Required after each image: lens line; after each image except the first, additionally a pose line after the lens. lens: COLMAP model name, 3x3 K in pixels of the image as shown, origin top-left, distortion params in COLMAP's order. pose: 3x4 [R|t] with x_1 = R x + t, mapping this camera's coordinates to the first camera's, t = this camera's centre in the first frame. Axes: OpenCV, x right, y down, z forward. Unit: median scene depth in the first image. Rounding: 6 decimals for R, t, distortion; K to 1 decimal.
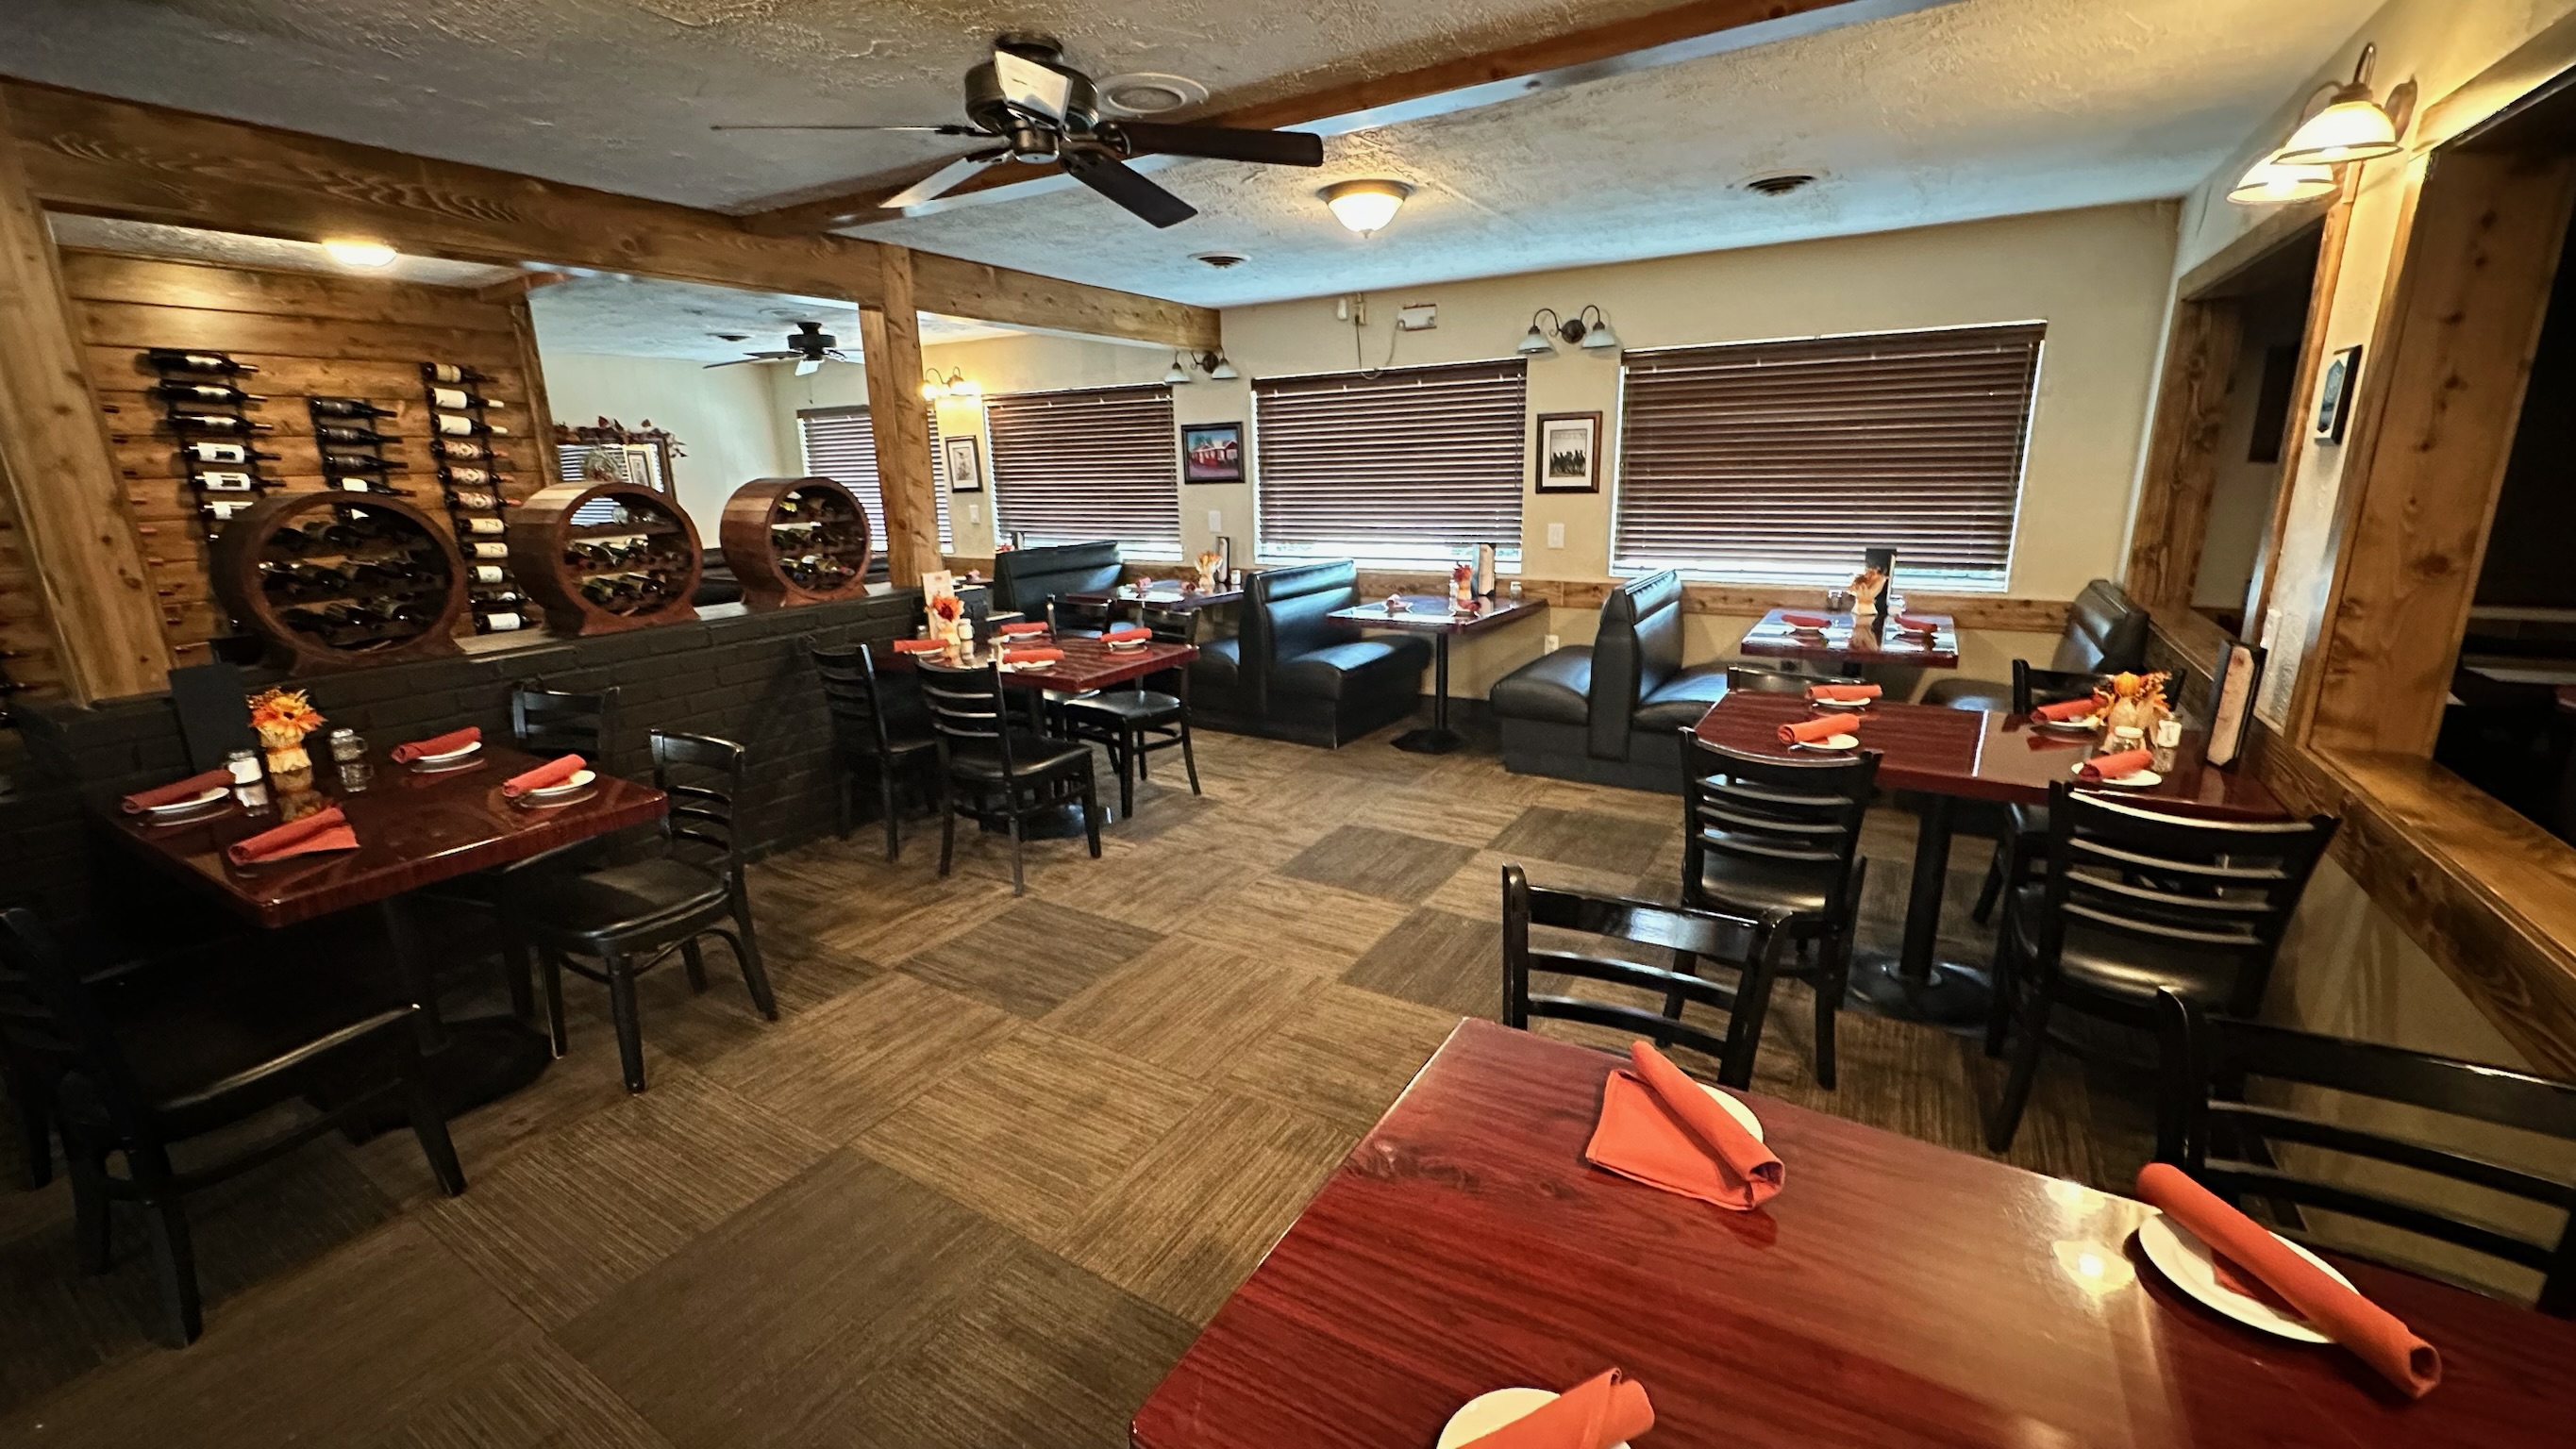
lens RADIAL K [[1022.7, 0, 1299.4], [0, 1022.7, 717.4], [0, 0, 1]] dist [0.000268, -0.000068]
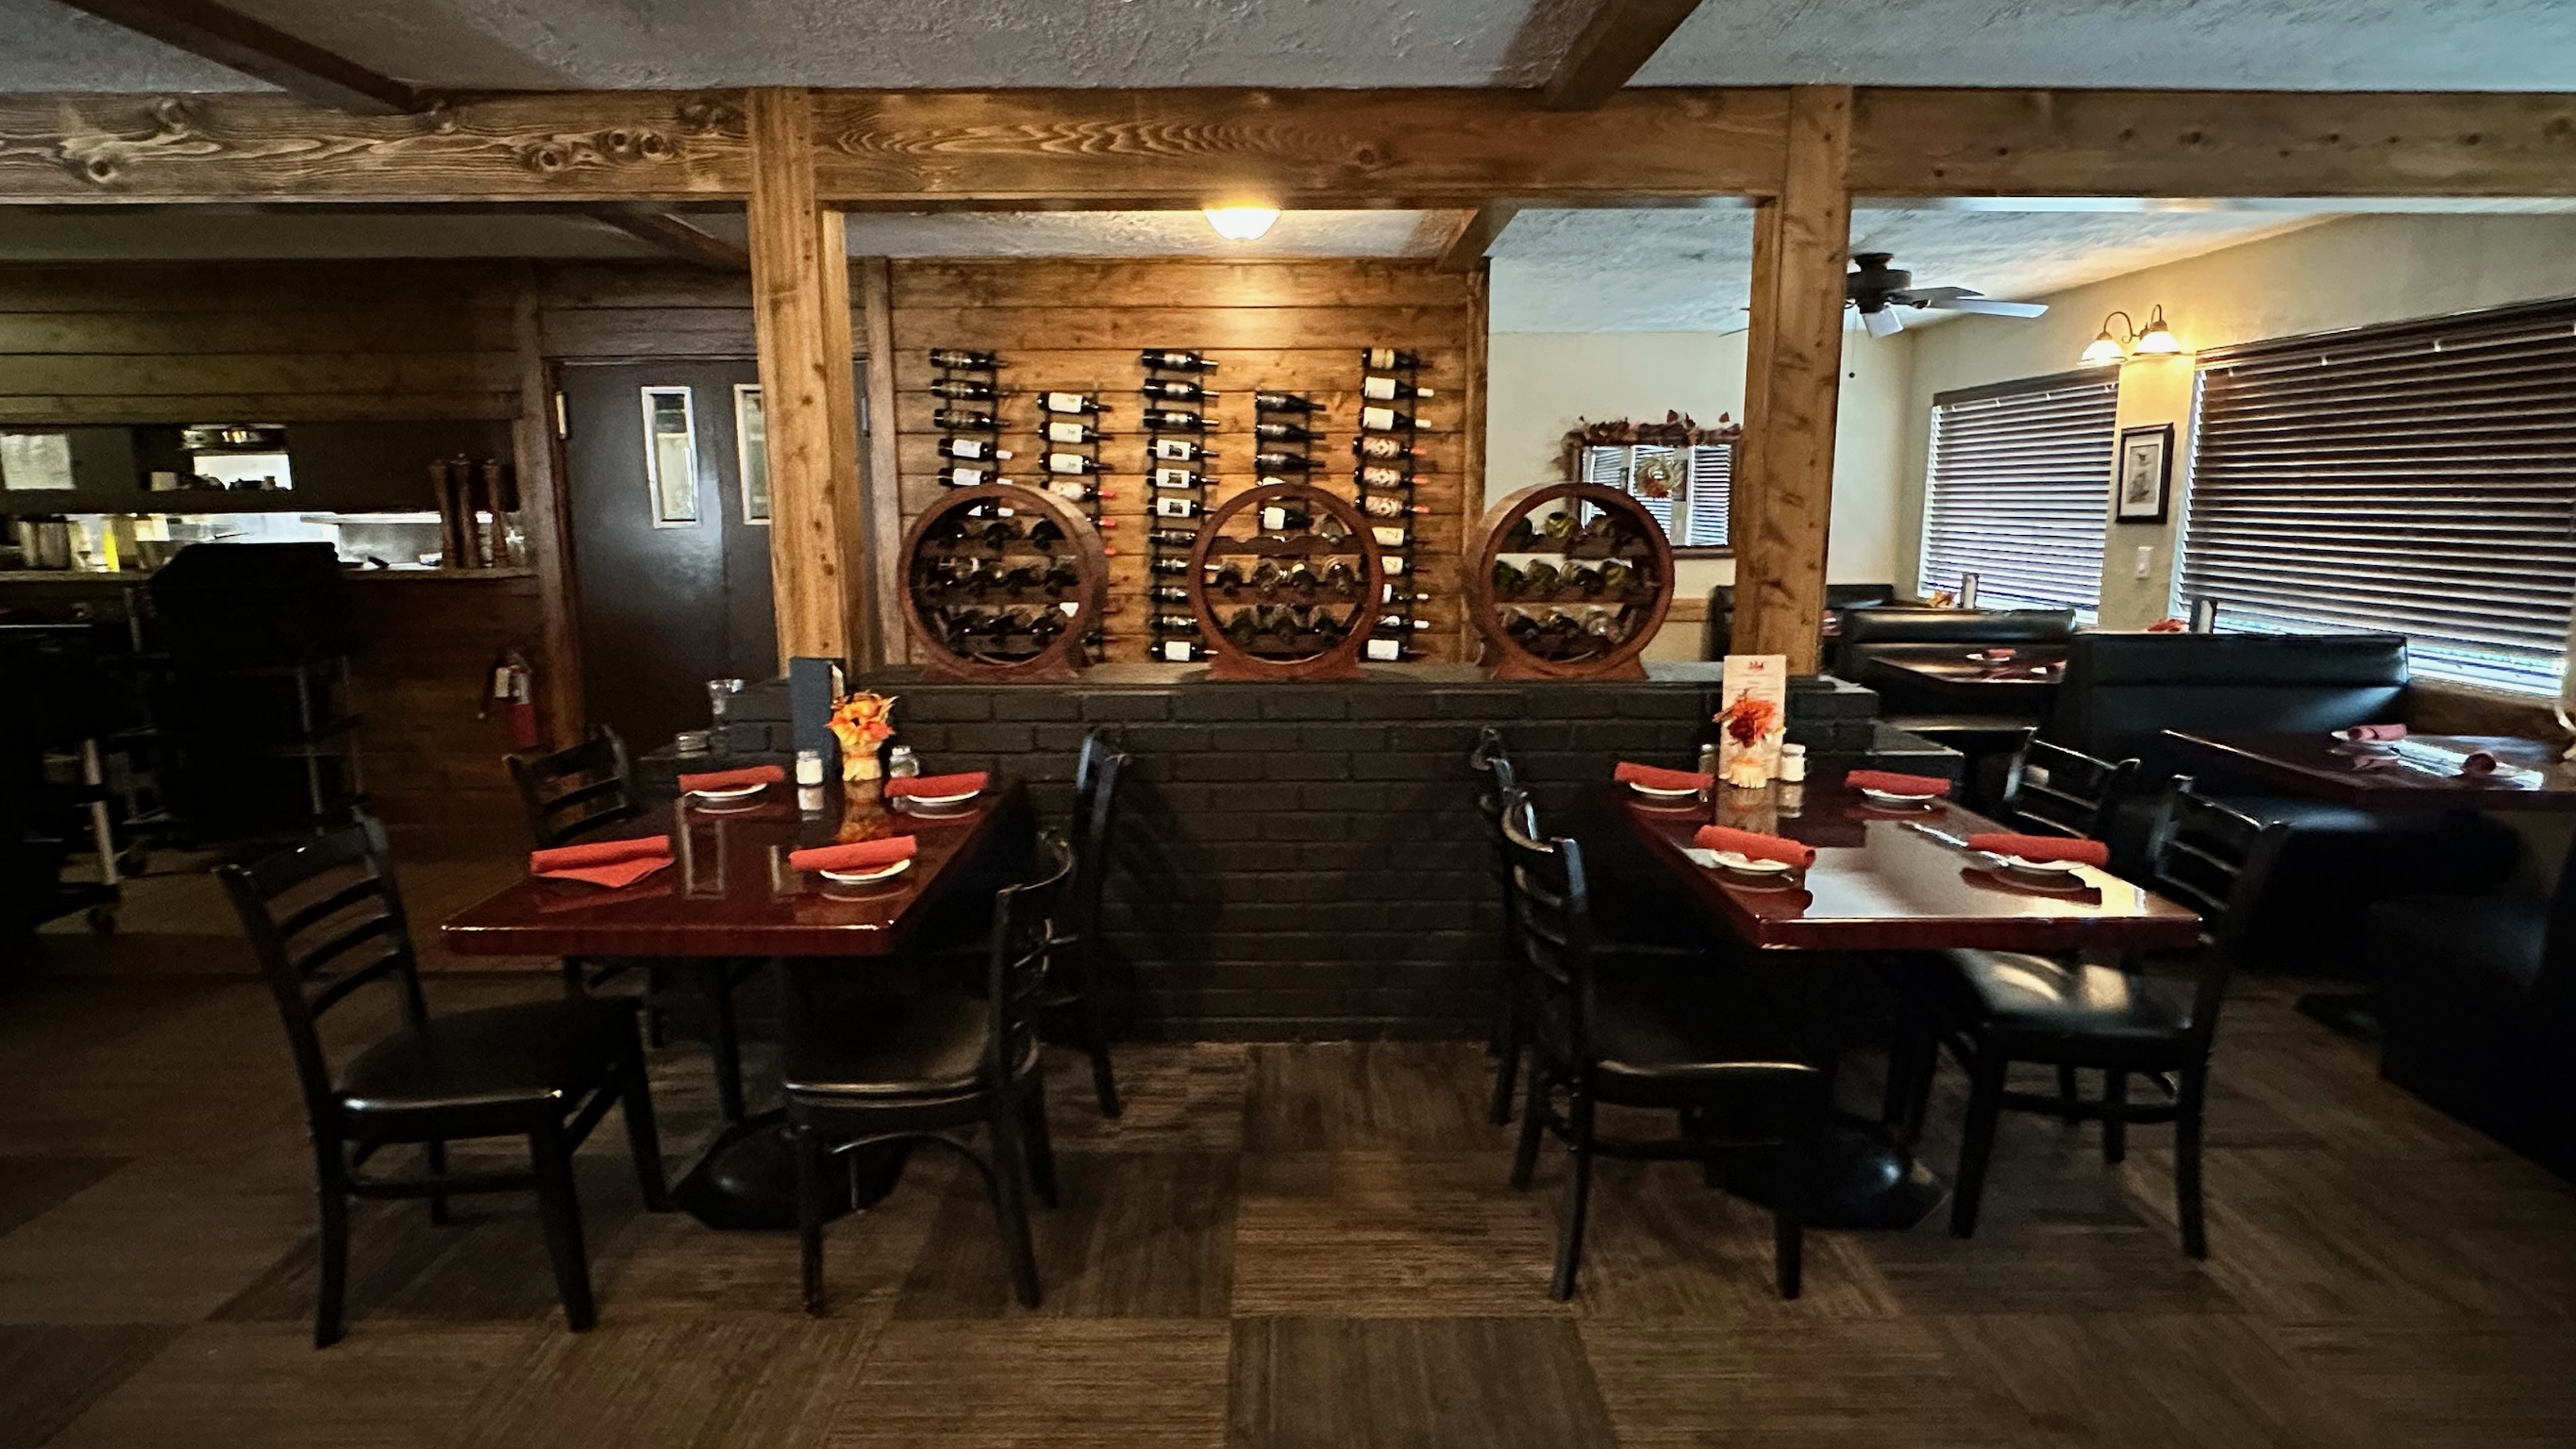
lens RADIAL K [[1351.2, 0, 1281.2], [0, 1351.2, 735.7], [0, 0, 1]] dist [-0.003085, -0.001961]
pose [[0.516740, 0.172382, -0.838609, 0.134426], [-0.218313, 0.973670, 0.065623, -0.088379], [0.827840, 0.149170, 0.540767, 0.380128]]
